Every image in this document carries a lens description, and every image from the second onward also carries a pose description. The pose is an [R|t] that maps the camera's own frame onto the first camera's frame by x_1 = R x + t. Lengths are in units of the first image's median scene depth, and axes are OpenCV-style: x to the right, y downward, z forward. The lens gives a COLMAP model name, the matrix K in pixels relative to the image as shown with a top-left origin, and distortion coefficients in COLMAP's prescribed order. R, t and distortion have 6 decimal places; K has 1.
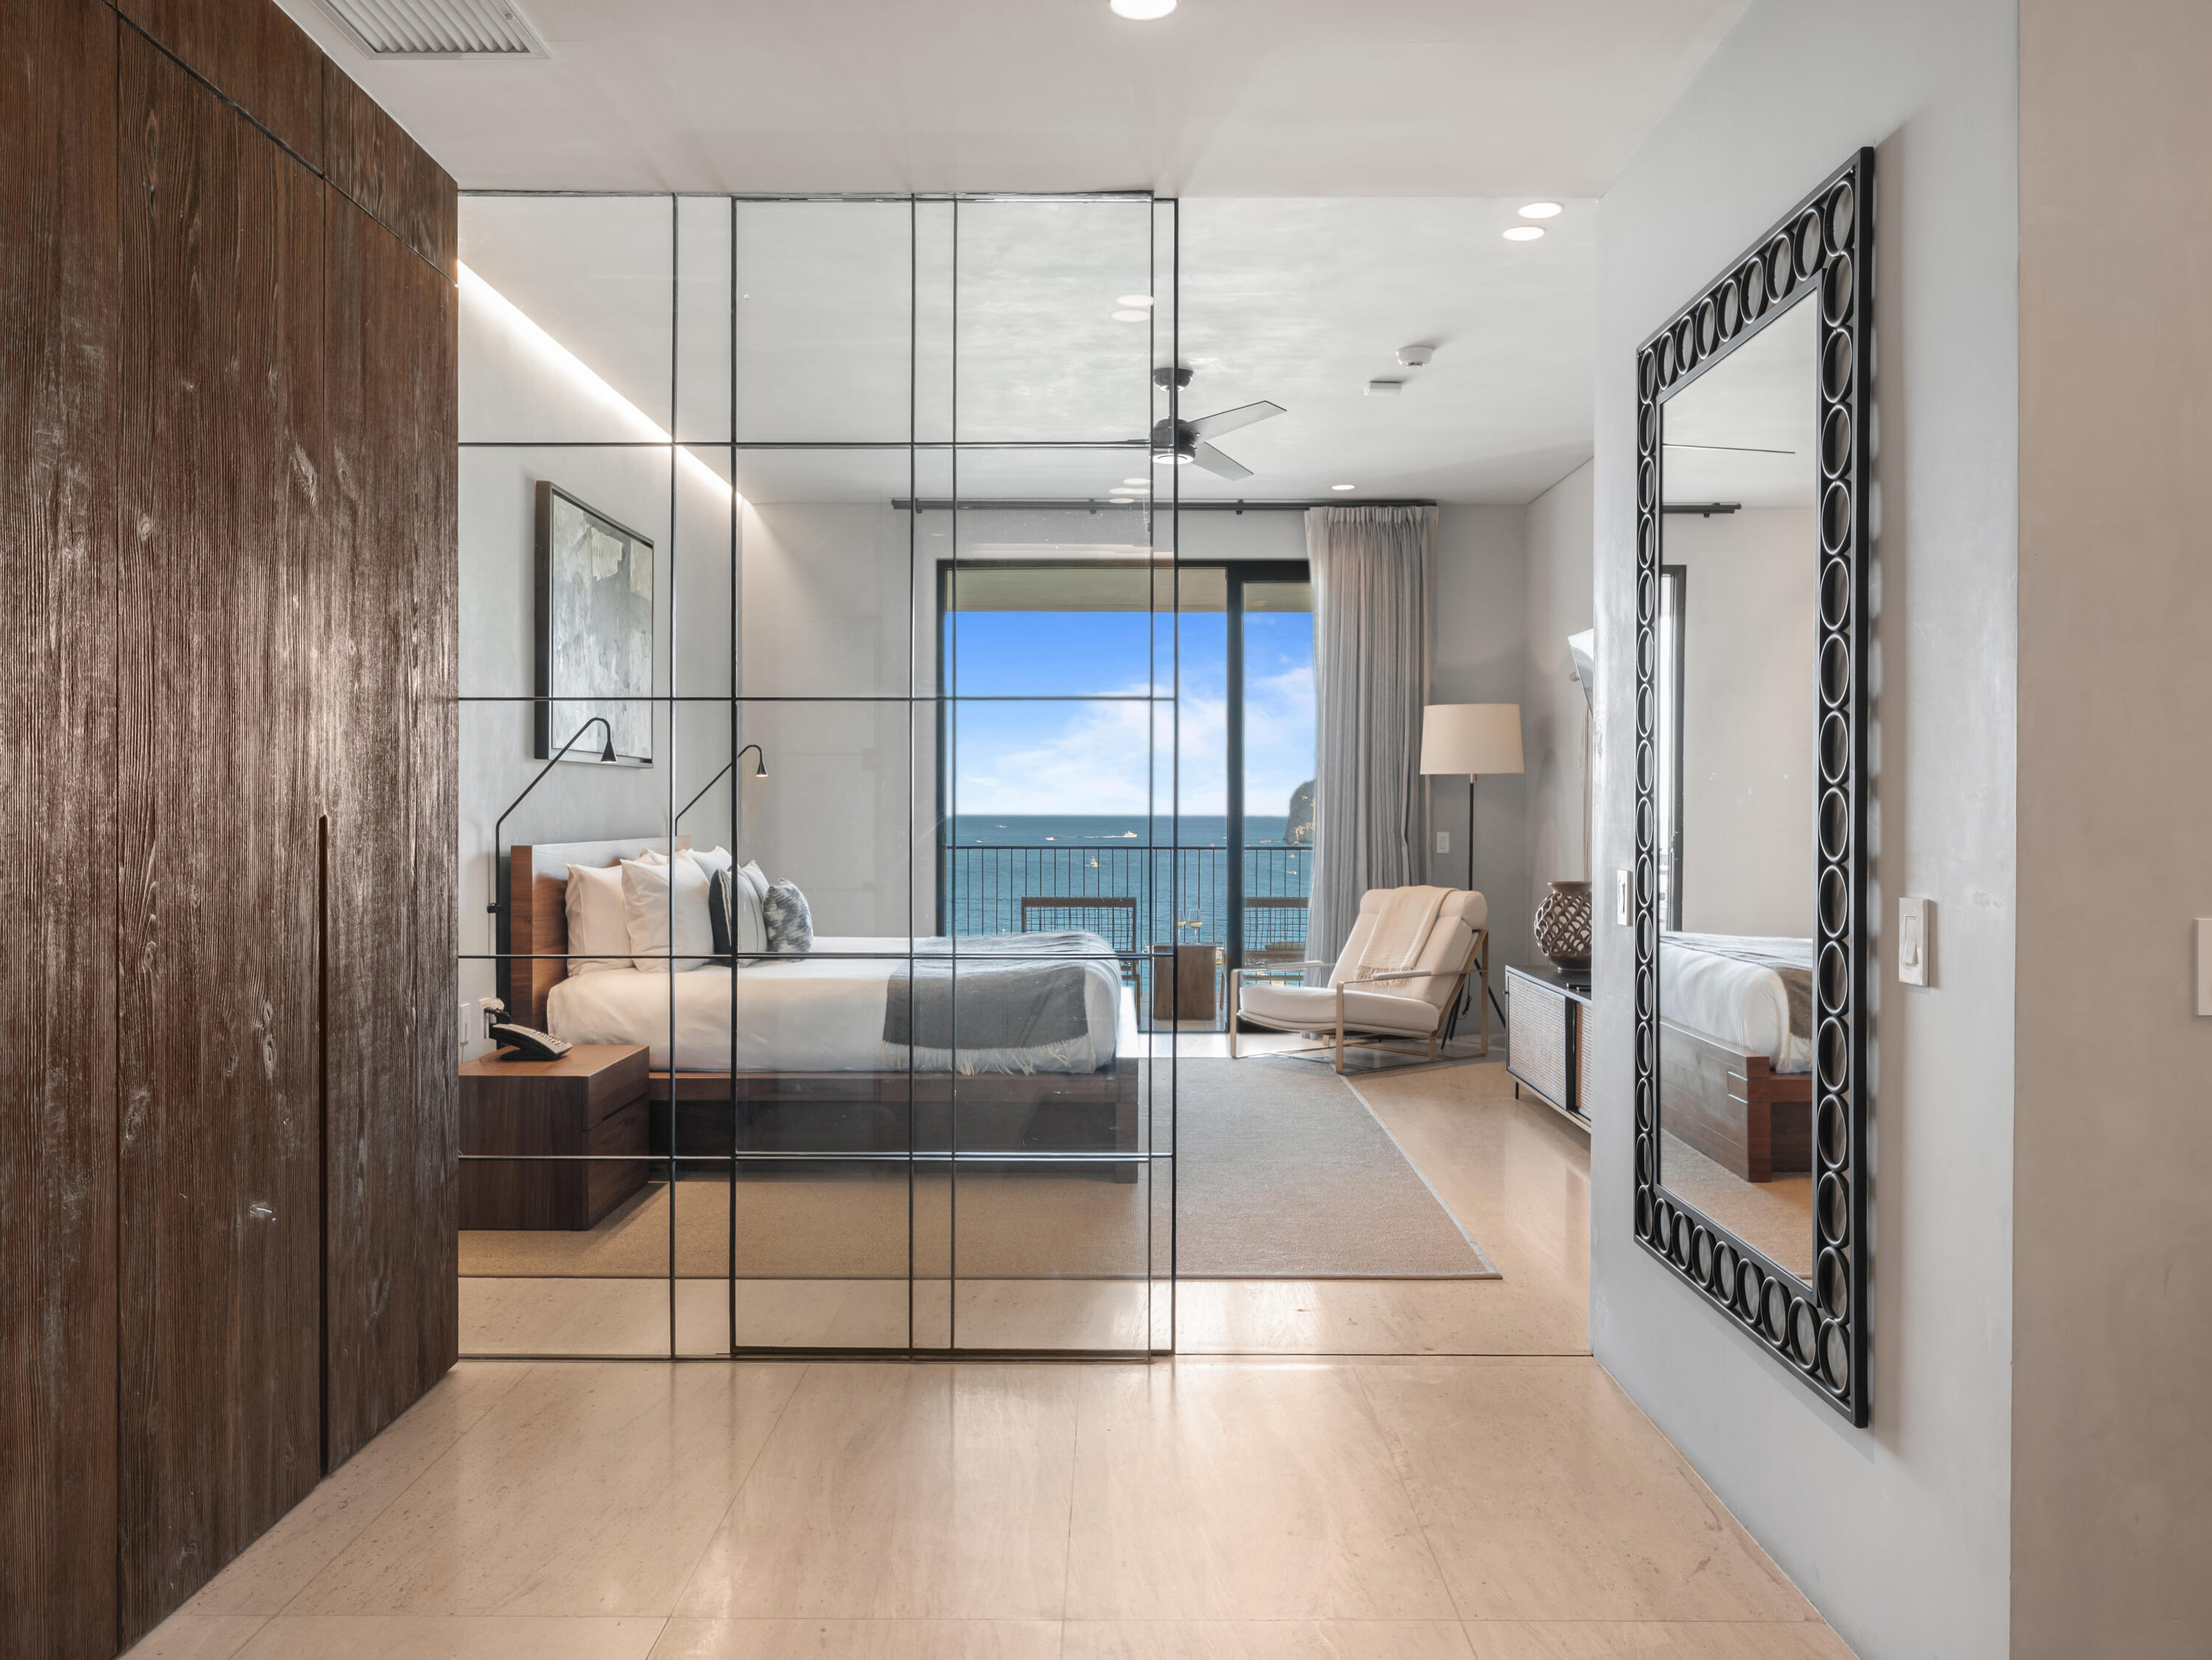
lens RADIAL K [[1711.1, 0, 1108.8], [0, 1711.1, 822.8], [0, 0, 1]] dist [-0.004910, 0.002606]
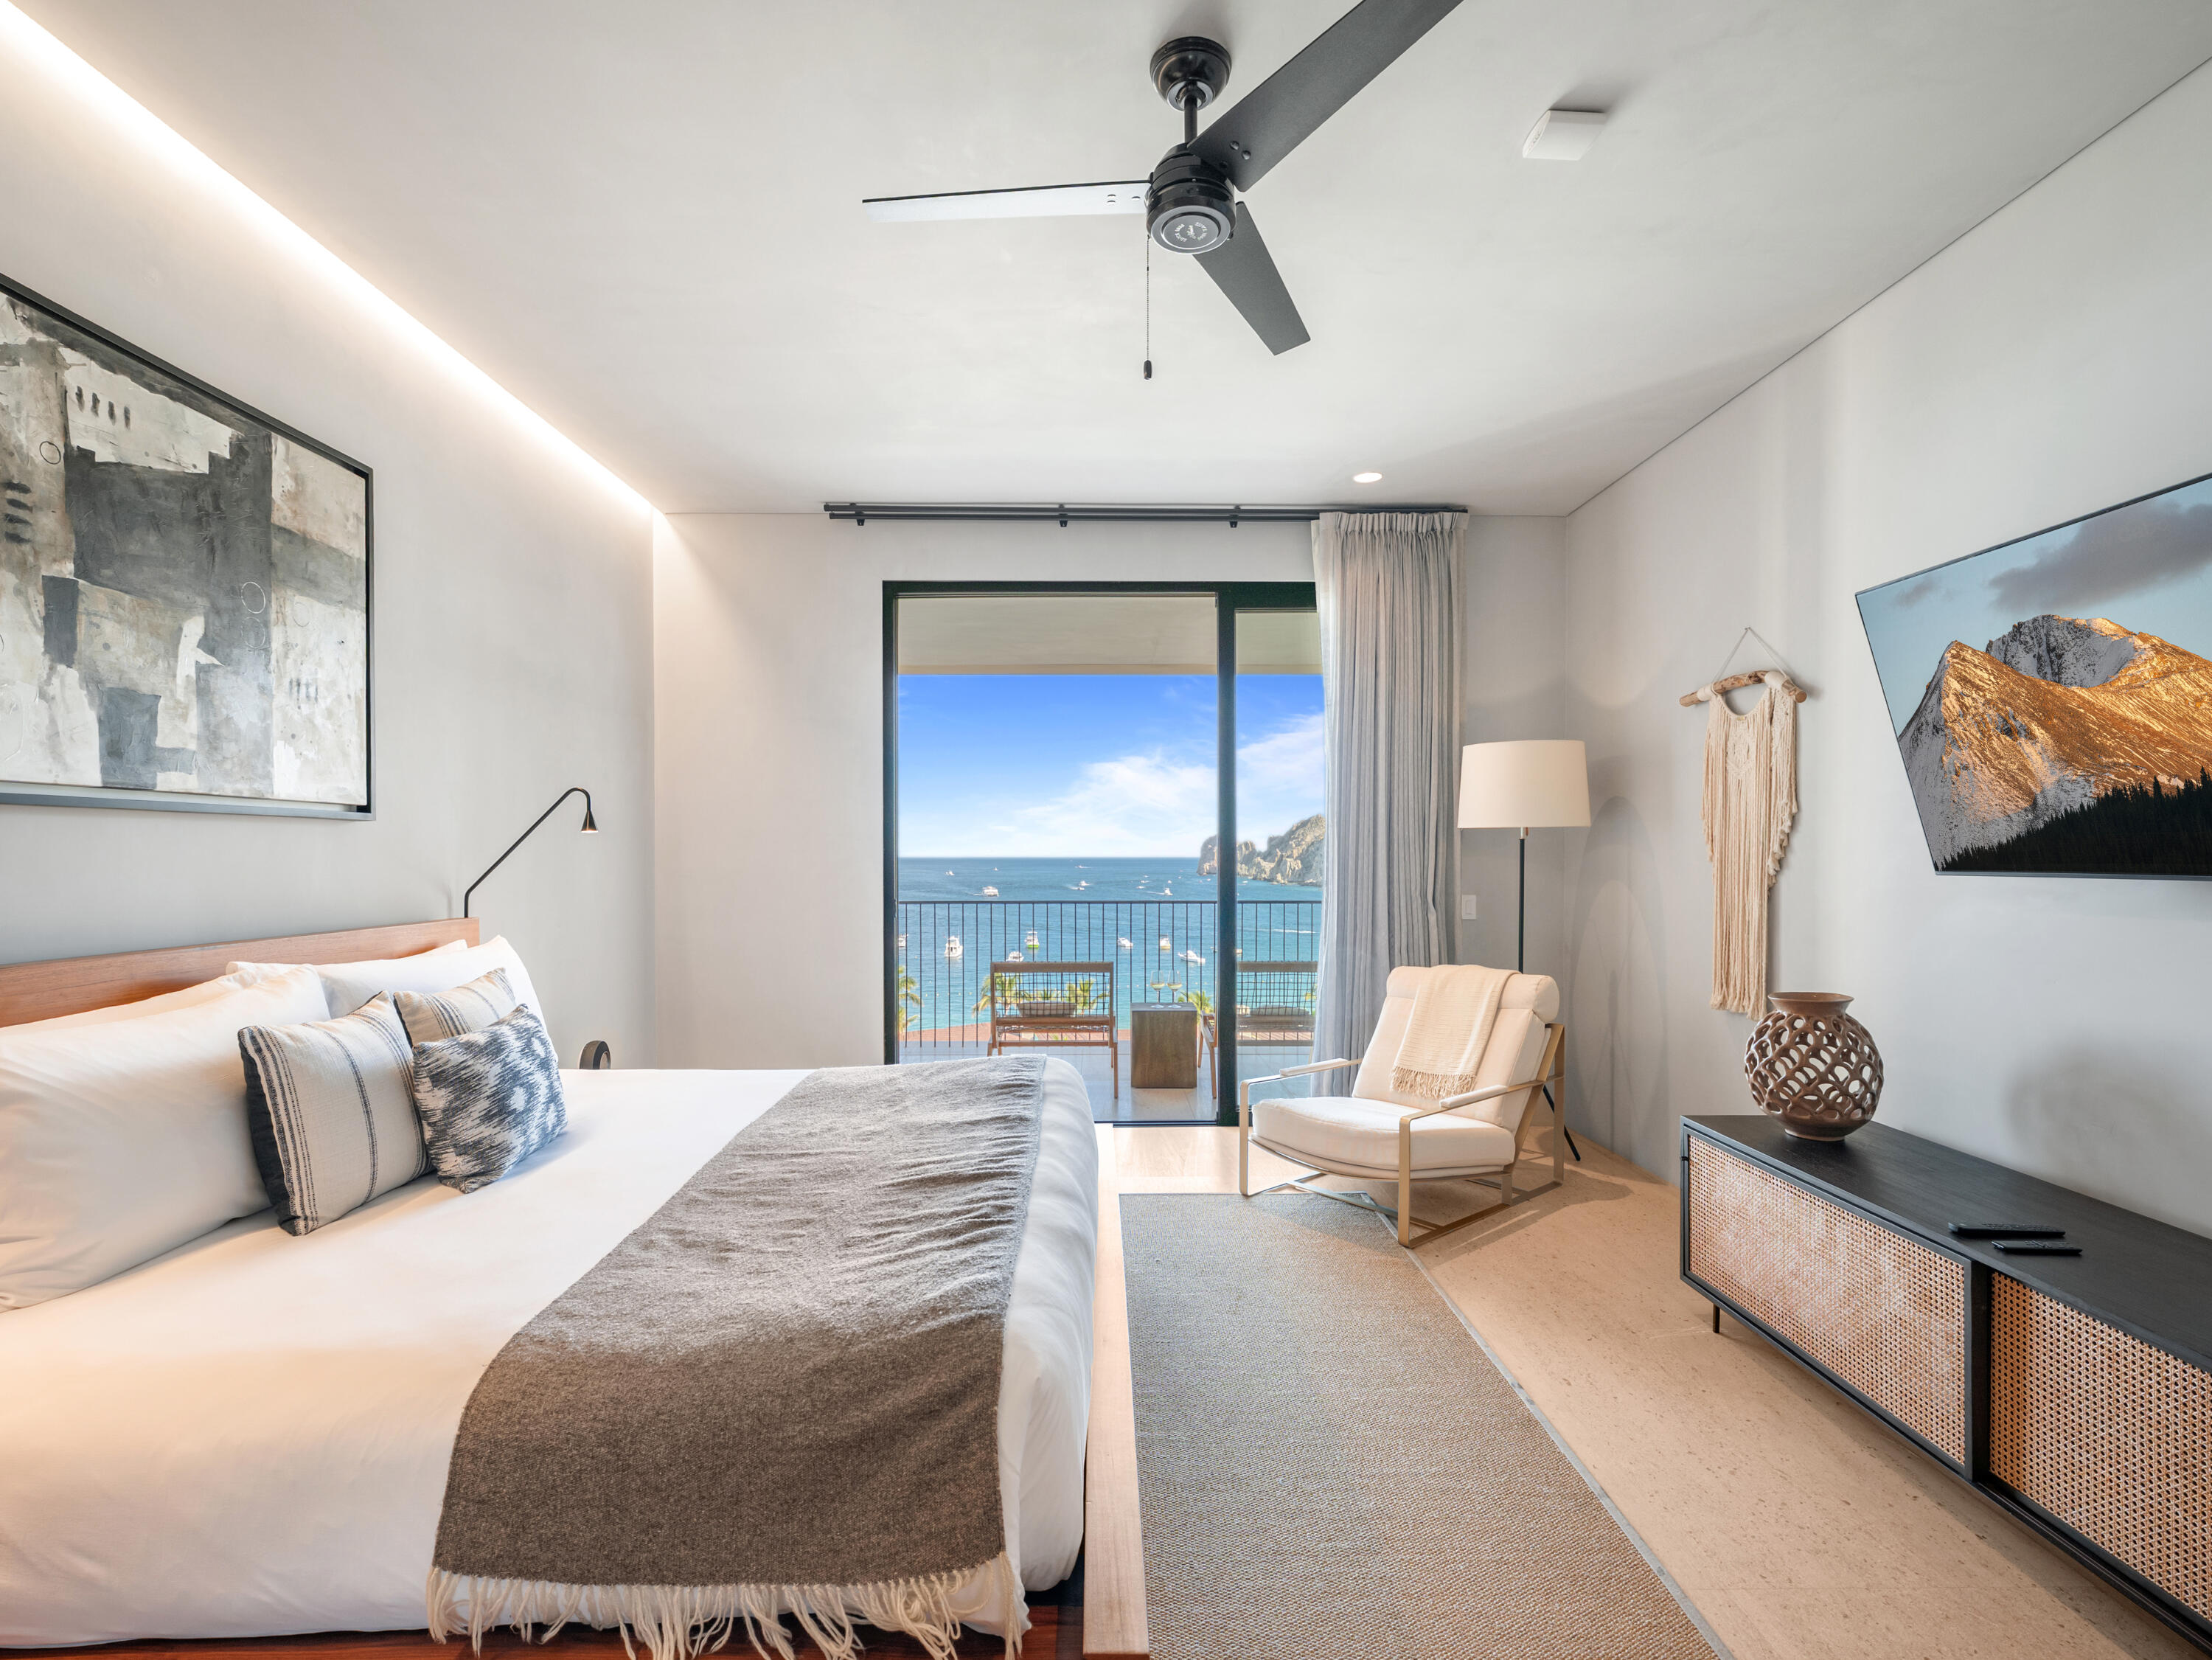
lens RADIAL K [[1058.1, 0, 1110.1], [0, 1058.1, 825.5], [0, 0, 1]] dist [0.001550, 0.000970]
pose [[0.999818, -0.001725, 0.018994, 0.003712], [0.002364, 0.999429, -0.033703, -0.012751], [-0.018925, 0.033742, 0.999251, 0.484151]]
